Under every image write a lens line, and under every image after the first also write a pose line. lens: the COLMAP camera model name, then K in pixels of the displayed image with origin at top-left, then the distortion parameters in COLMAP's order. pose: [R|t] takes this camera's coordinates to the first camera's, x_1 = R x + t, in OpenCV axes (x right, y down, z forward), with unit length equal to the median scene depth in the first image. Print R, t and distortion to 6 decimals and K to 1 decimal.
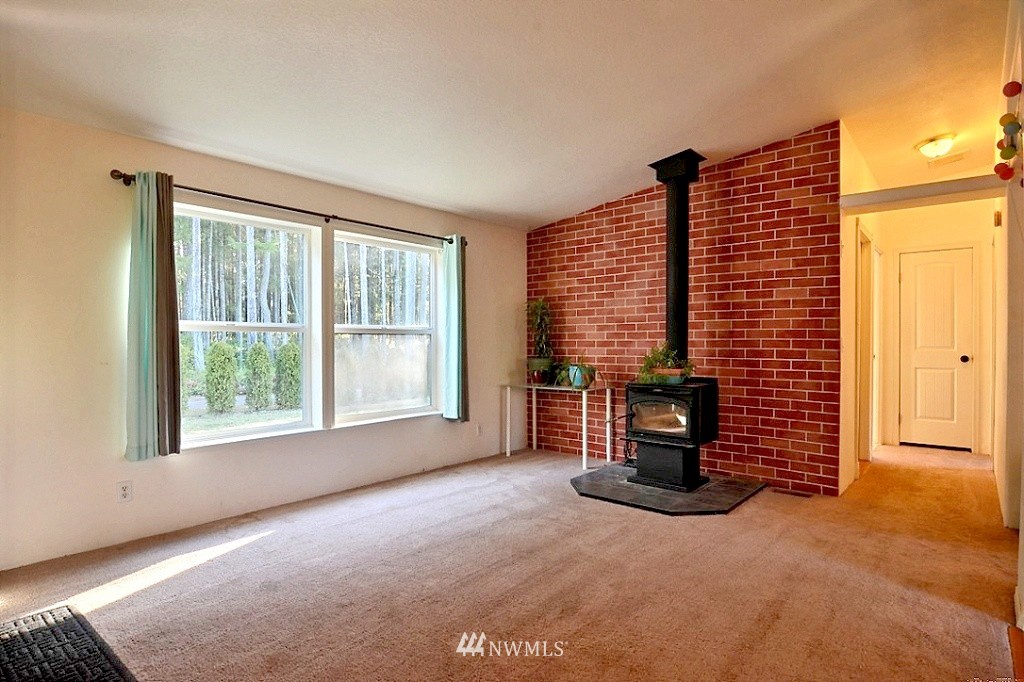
lens RADIAL K [[551.0, 0, 516.6], [0, 551.0, 343.1], [0, 0, 1]] dist [-0.001188, -0.002788]
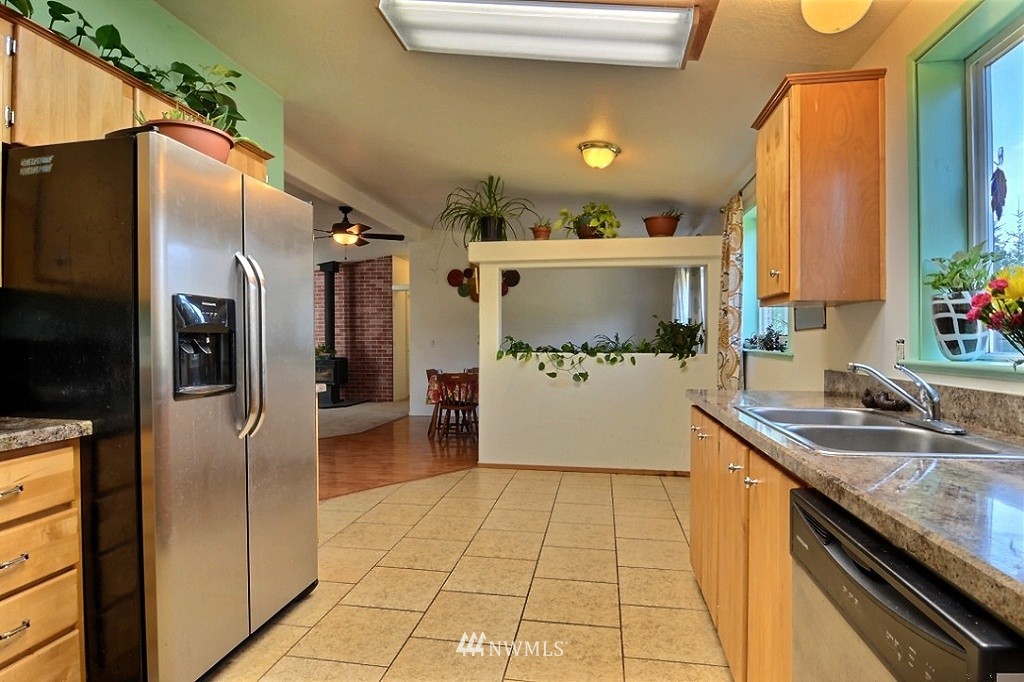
lens RADIAL K [[551.0, 0, 512.7], [0, 551.0, 343.1], [0, 0, 1]] dist [-0.001188, -0.002788]
pose [[0.855247, -0.010443, 0.518116, -0.249313], [0.009719, 0.999944, 0.004111, -0.000420], [-0.518130, 0.001519, 0.855301, -1.376762]]
